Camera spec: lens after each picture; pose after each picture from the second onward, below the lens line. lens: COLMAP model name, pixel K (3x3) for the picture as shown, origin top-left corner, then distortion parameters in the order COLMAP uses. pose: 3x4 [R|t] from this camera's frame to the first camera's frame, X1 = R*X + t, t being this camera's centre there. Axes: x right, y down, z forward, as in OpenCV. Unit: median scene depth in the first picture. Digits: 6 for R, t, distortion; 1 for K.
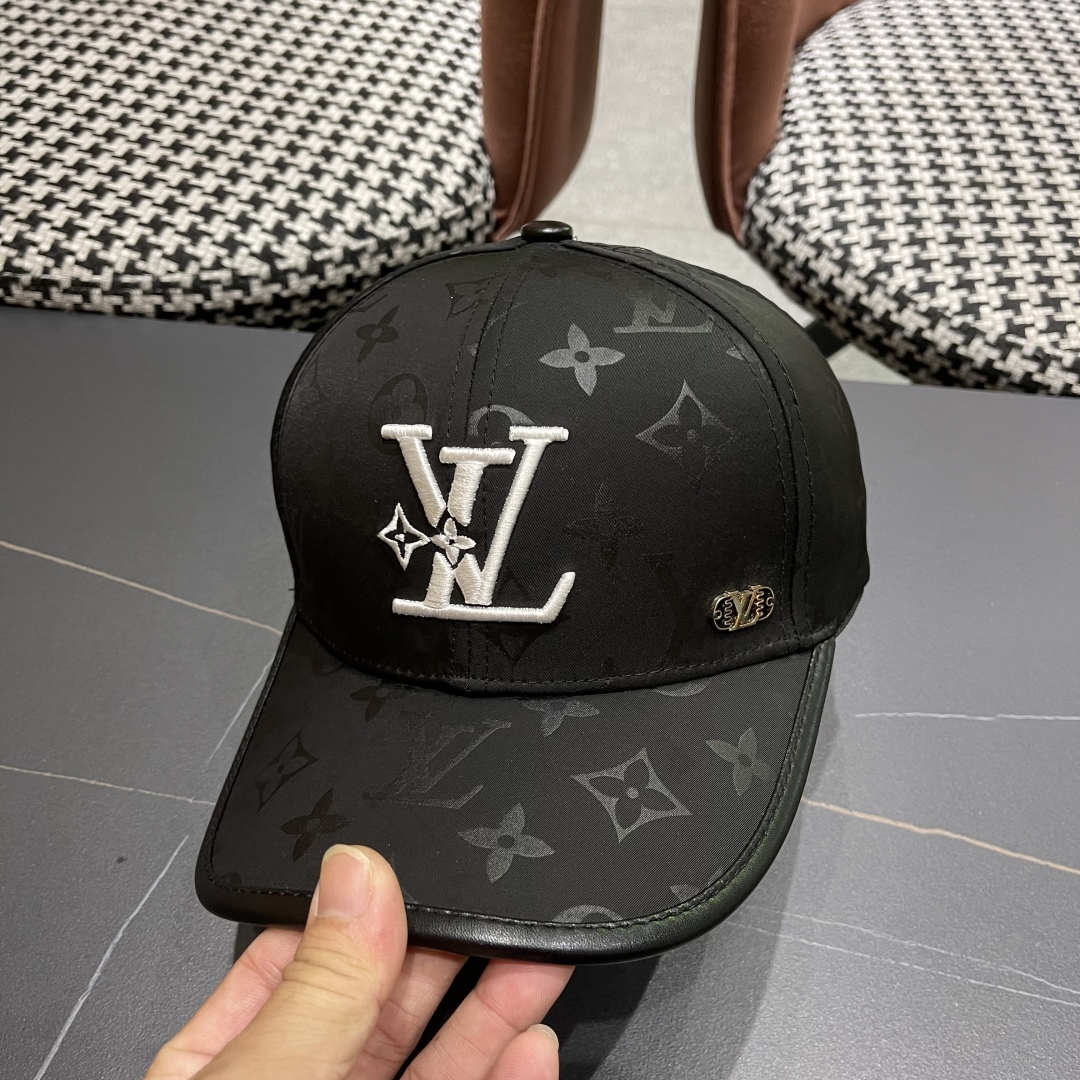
lens RADIAL K [[1119.5, 0, 548.3], [0, 1119.5, 557.9], [0, 0, 1]] dist [0.004686, 0.022040]
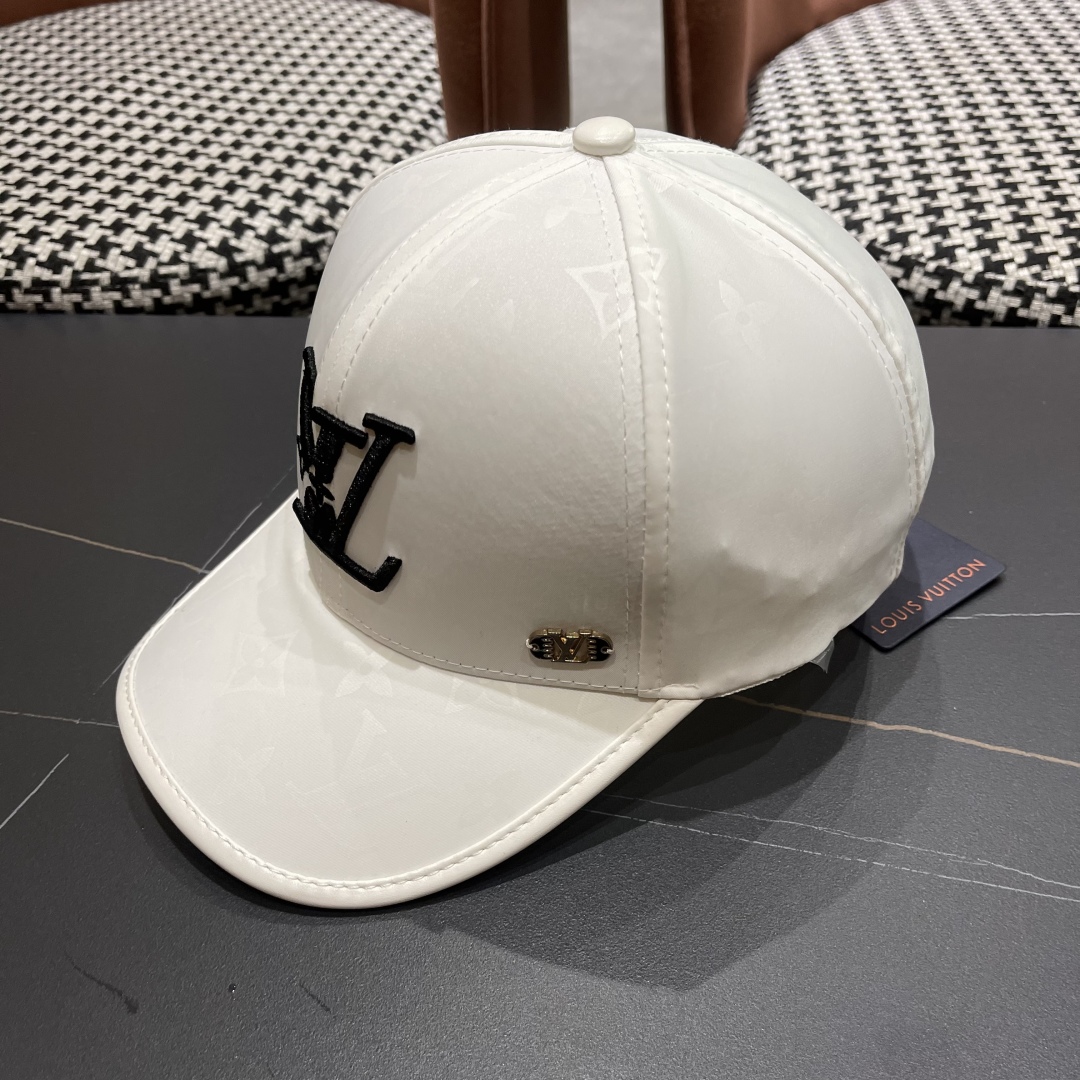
lens RADIAL K [[1121.0, 0, 547.8], [0, 1121.0, 555.7], [0, 0, 1]] dist [0.014464, 0.007444]
pose [[0.995977, -0.050205, -0.074228, 0.097100], [0.039200, 0.988958, -0.142915, 0.154540], [0.080584, 0.139430, 0.986948, 0.064470]]
